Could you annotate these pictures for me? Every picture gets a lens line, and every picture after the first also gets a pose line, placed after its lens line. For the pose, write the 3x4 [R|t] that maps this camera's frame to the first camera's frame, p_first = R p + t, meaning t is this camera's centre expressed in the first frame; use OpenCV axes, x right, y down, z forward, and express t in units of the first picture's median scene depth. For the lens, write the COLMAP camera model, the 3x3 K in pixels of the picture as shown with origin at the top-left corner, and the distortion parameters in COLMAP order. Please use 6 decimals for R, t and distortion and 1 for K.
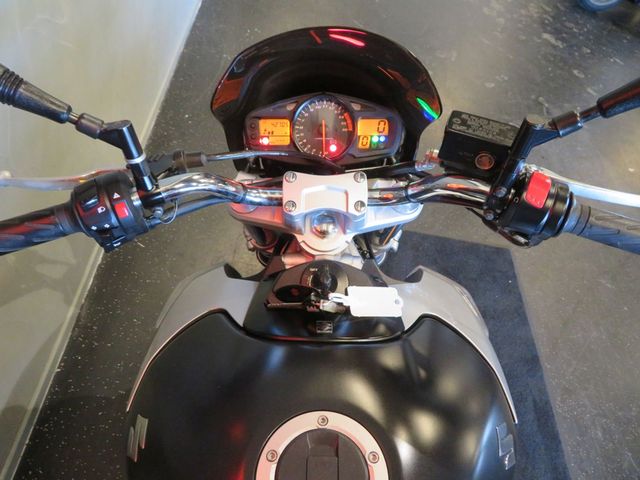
lens RADIAL K [[415.6, 0, 320.0], [0, 415.6, 240.0], [0, 0, 1]] dist [0.002685, 0.001537]
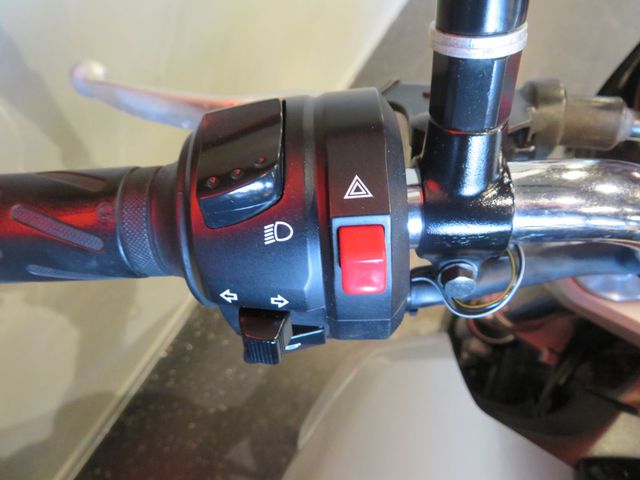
lens RADIAL K [[456.9, 0, 320.0], [0, 456.9, 240.0], [0, 0, 1]] dist [-0.003175, -0.003528]
pose [[0.904083, 0.286697, -0.316921, -1.126639], [-0.283760, 0.957232, 0.056458, -0.238445], [0.319553, 0.038887, 0.946770, 2.043696]]
